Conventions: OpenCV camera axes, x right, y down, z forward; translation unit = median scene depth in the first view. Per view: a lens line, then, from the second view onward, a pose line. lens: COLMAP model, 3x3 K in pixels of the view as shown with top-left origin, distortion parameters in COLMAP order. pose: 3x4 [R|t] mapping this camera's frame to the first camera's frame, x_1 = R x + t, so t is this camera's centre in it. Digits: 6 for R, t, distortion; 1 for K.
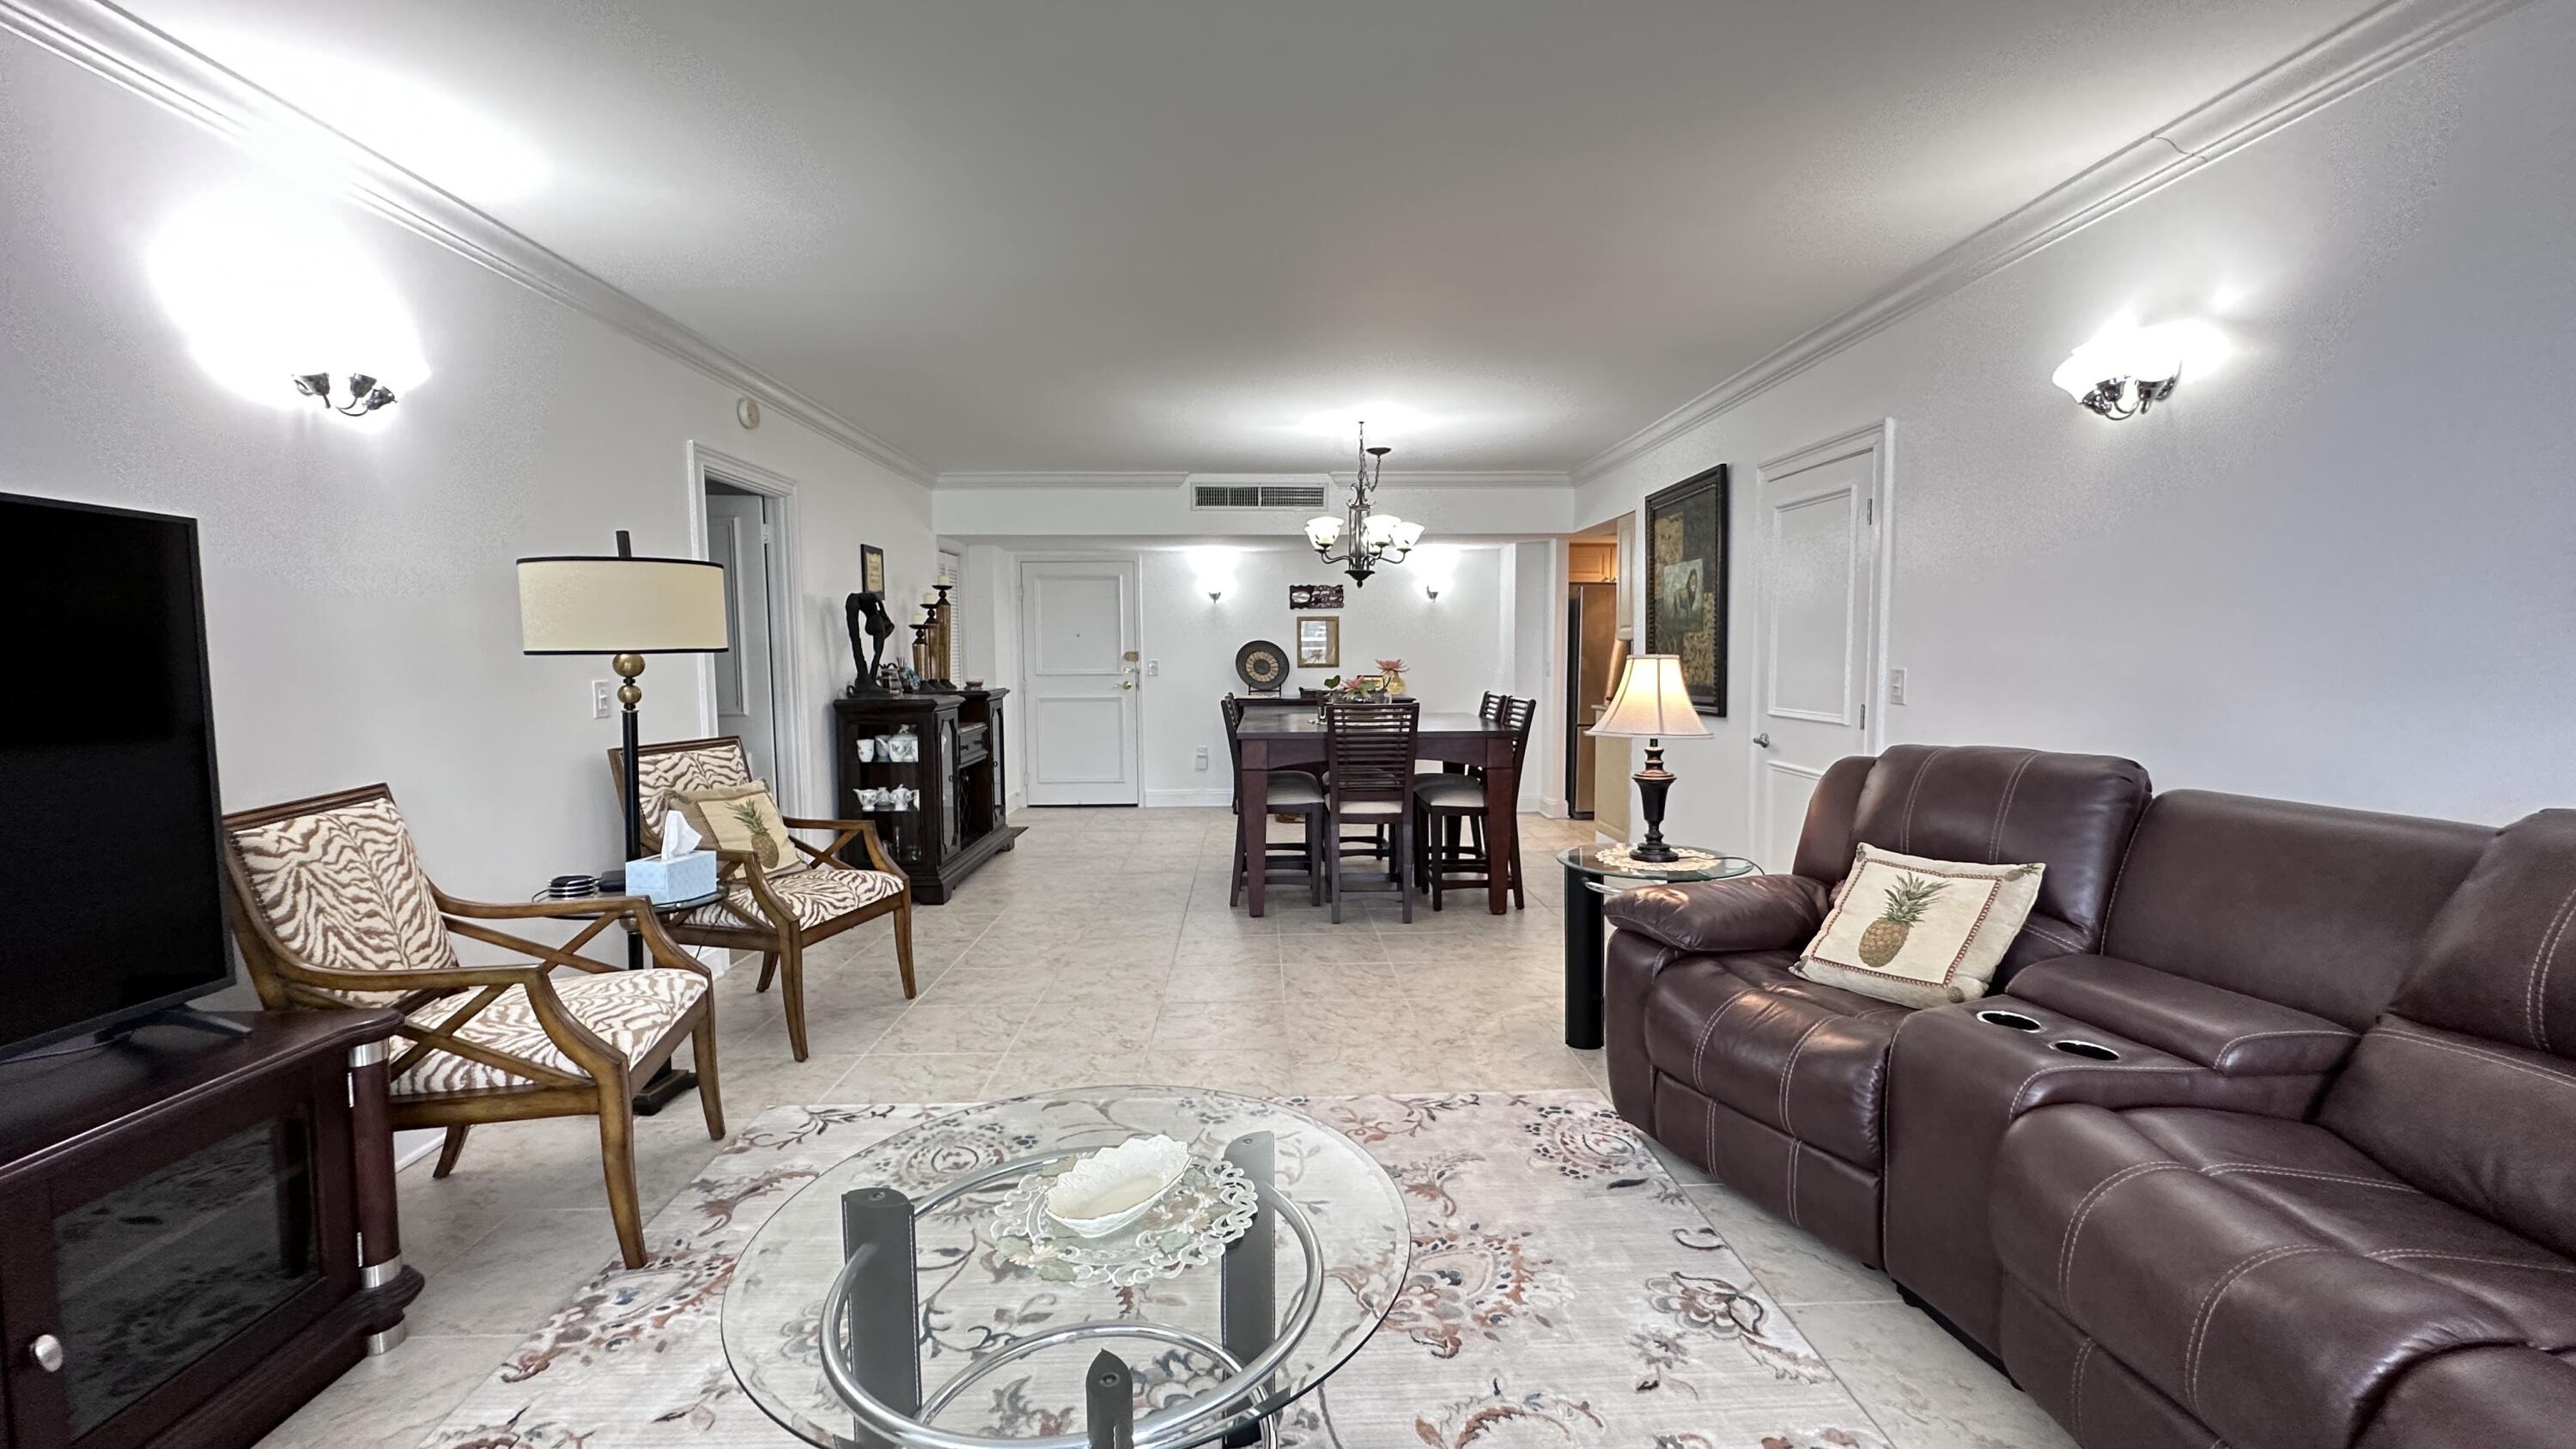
lens RADIAL K [[1024.6, 0, 1286.1], [0, 1024.6, 728.7], [0, 0, 1]] dist [-0.002814, 0.000213]
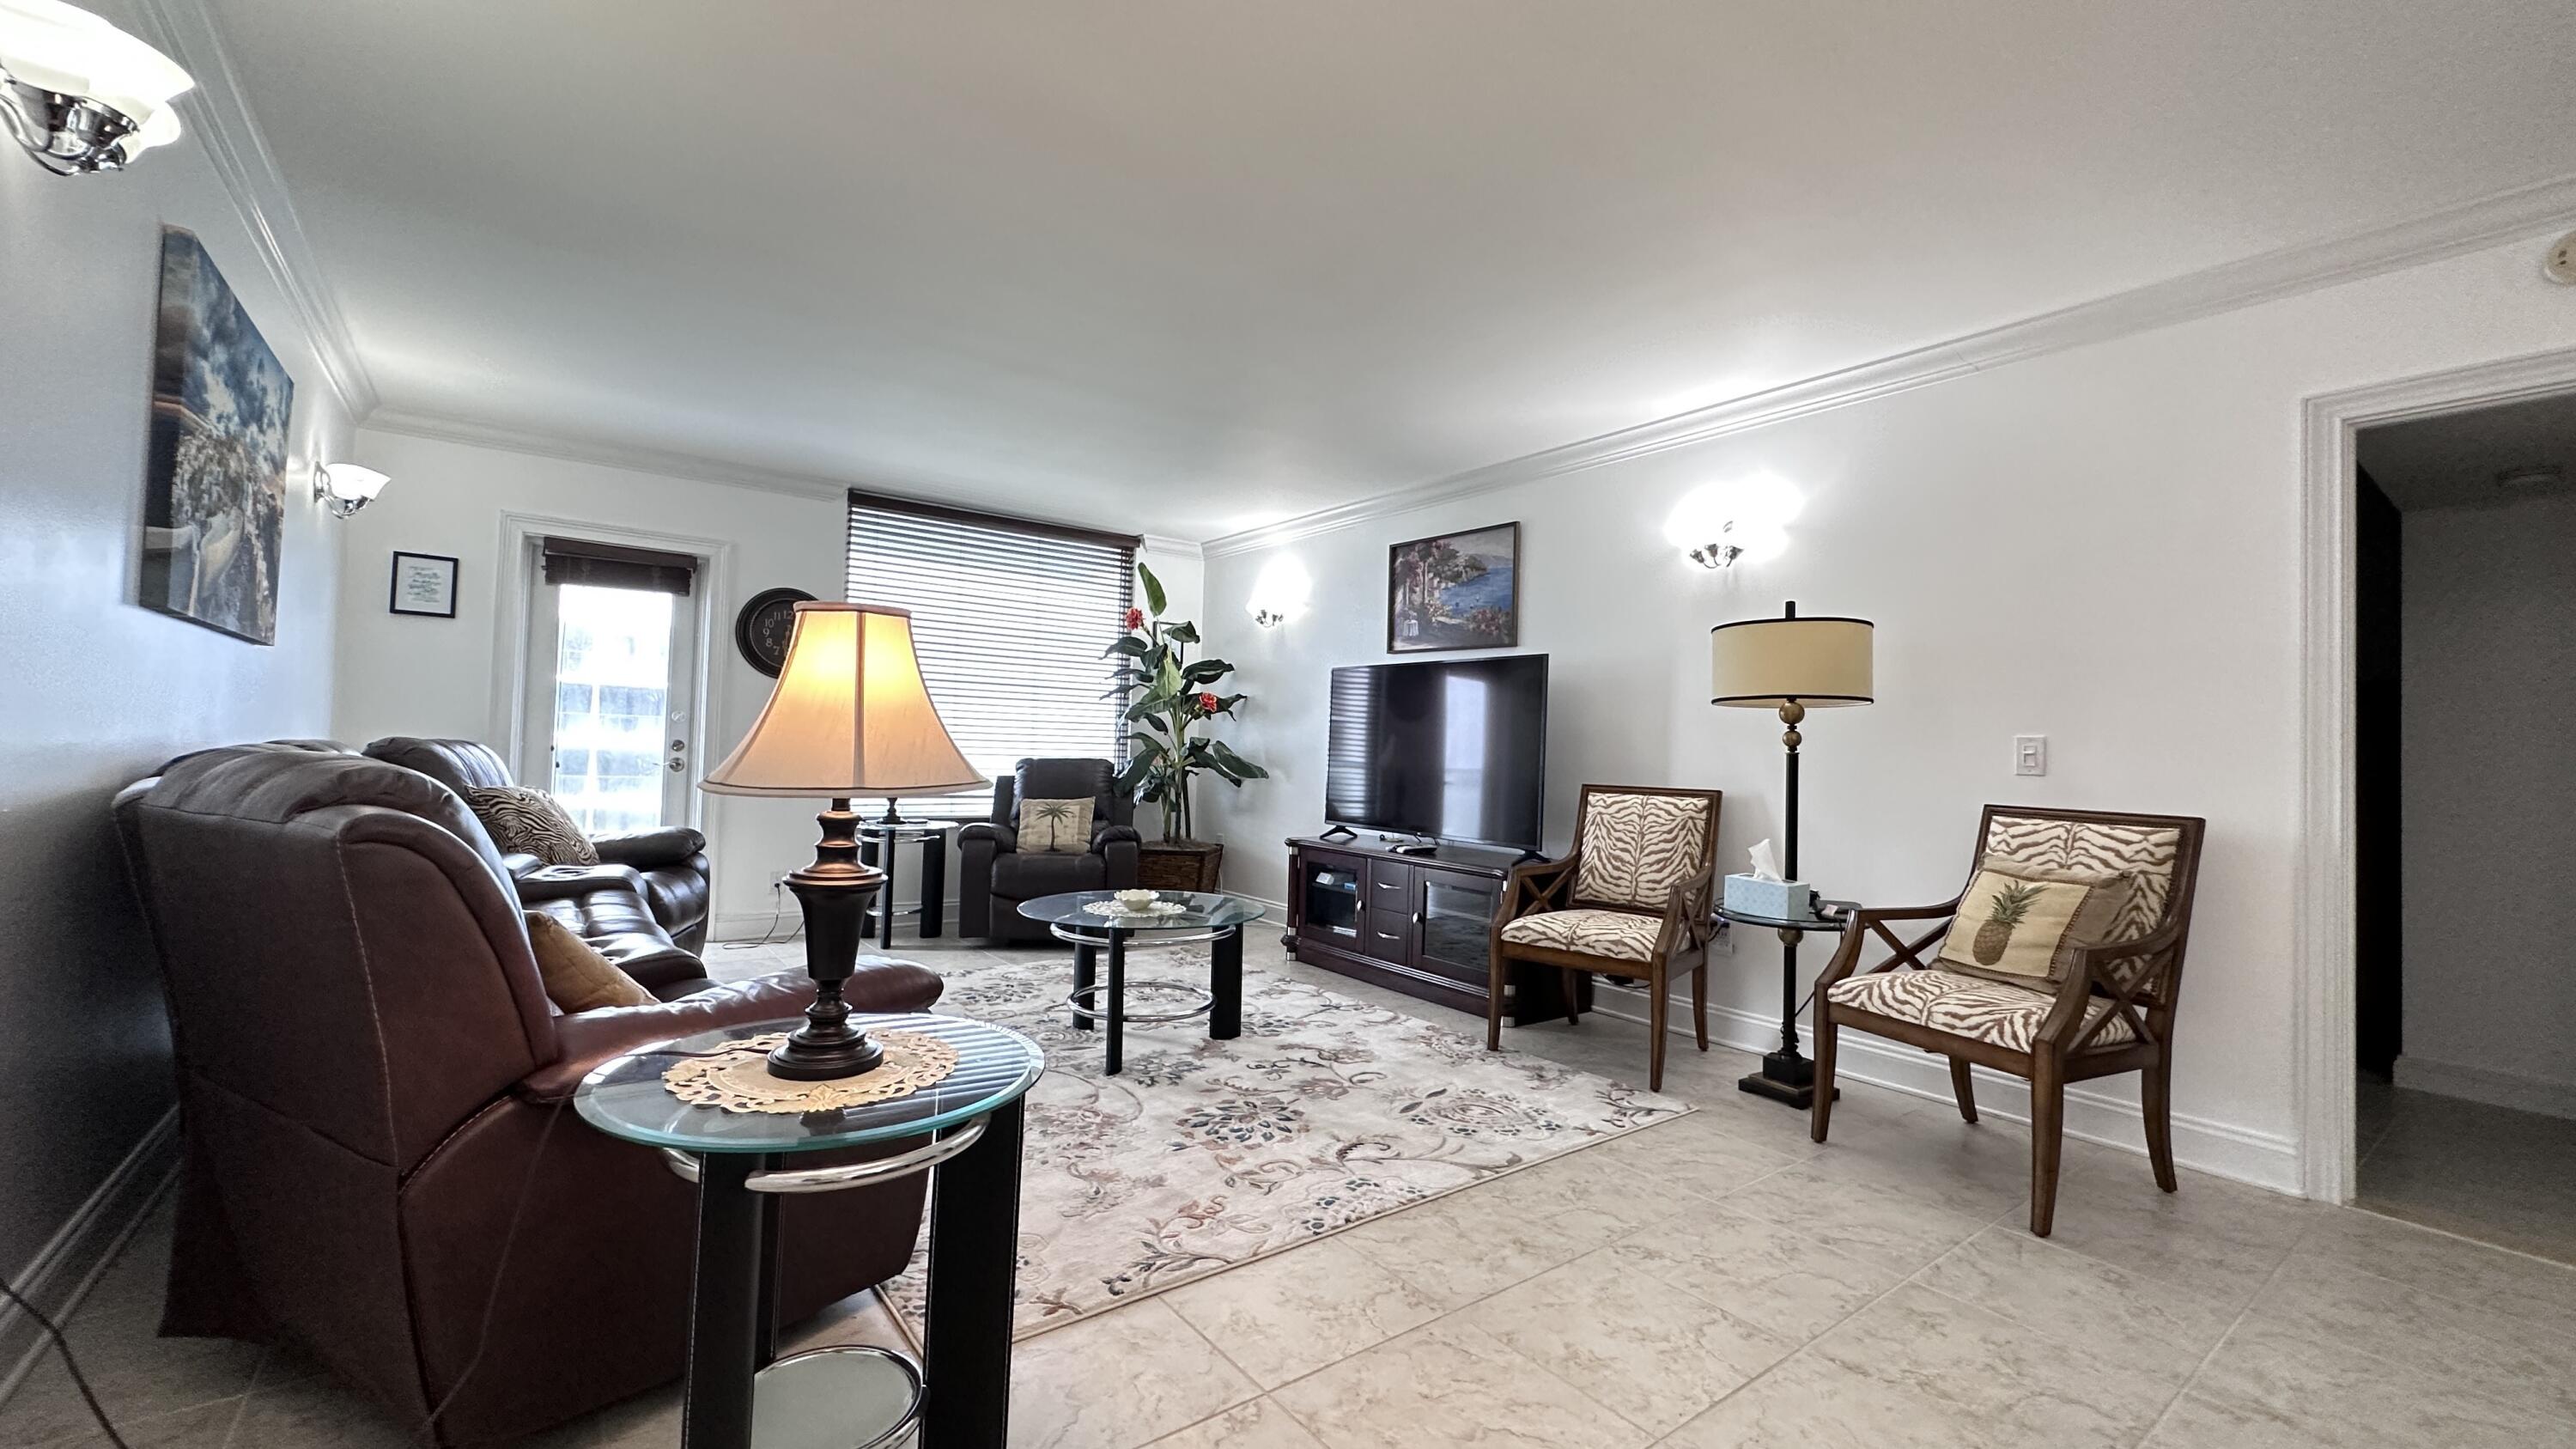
lens RADIAL K [[1024.6, 0, 1286.1], [0, 1024.6, 728.7], [0, 0, 1]] dist [-0.002814, 0.000213]
pose [[-0.818058, -0.027428, -0.574481, 0.224599], [-0.063729, 0.997034, 0.043149, -0.025688], [0.571593, 0.071909, -0.817380, 0.723915]]
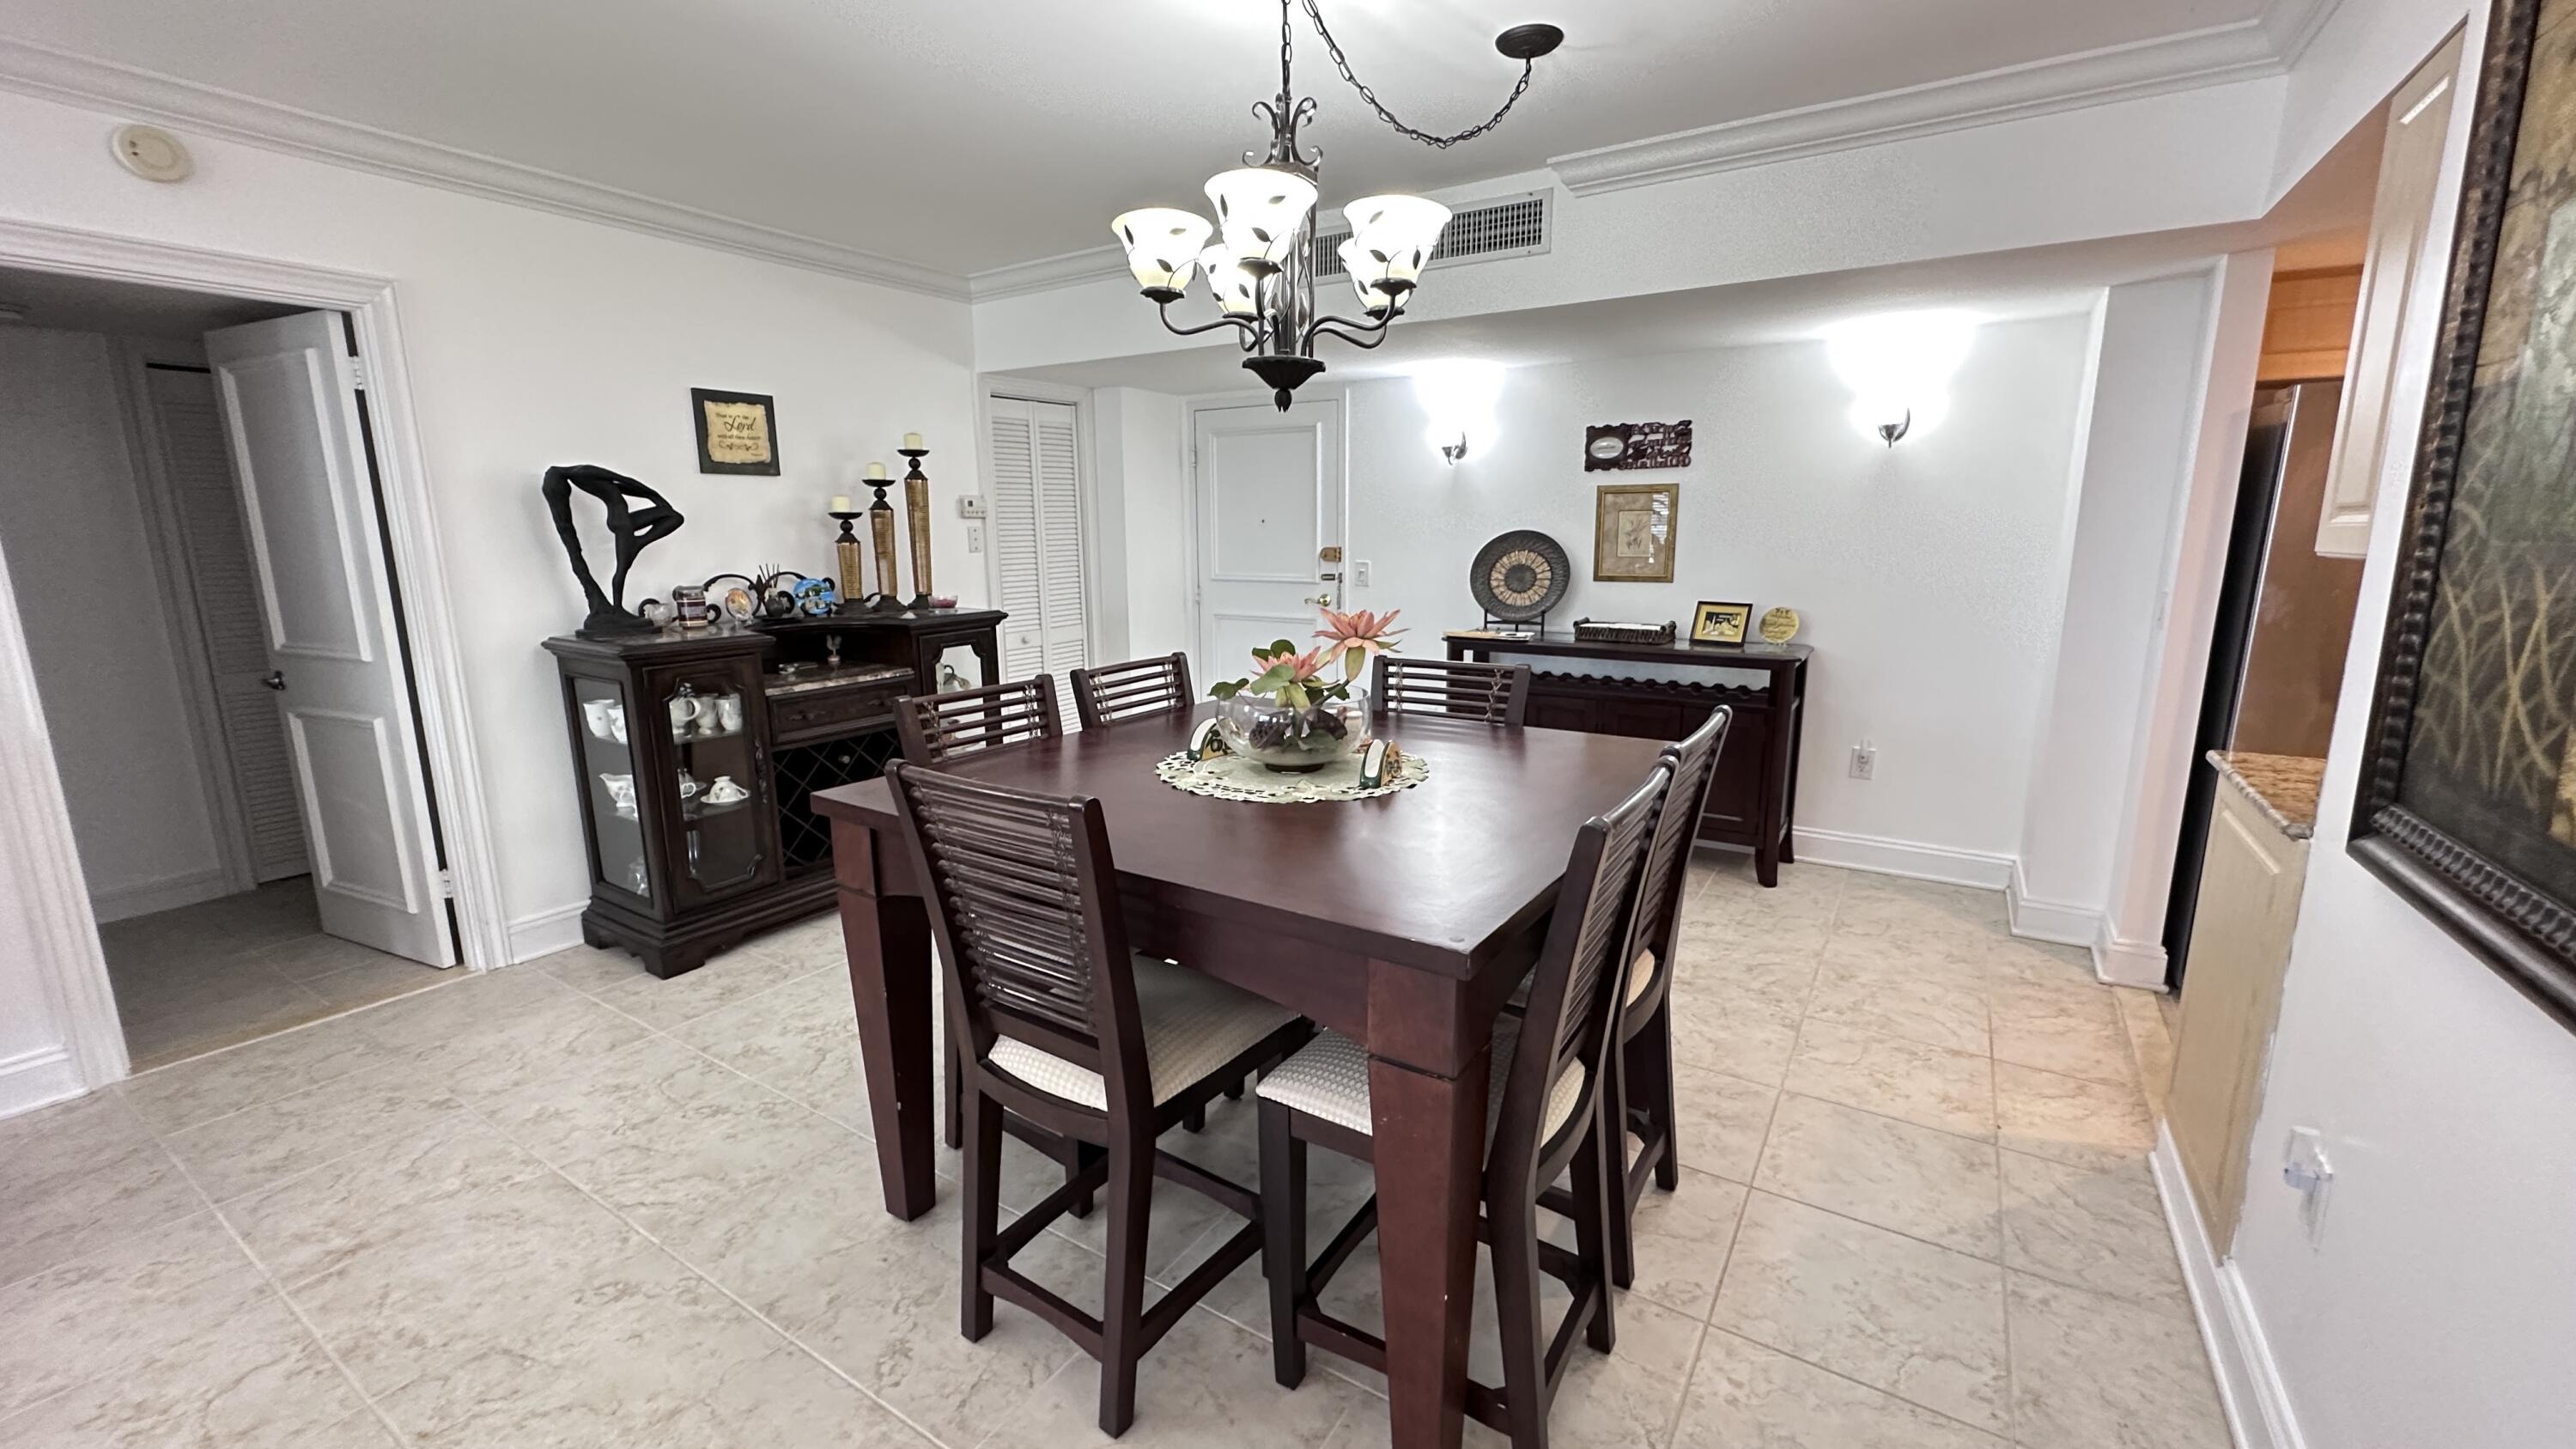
lens RADIAL K [[1024.6, 0, 1286.1], [0, 1024.6, 728.7], [0, 0, 1]] dist [-0.002814, 0.000213]
pose [[0.823151, 0.113955, -0.556270, 0.241708], [-0.043230, 0.989389, 0.138712, -0.064472], [0.566174, -0.090133, 0.819343, 0.580502]]
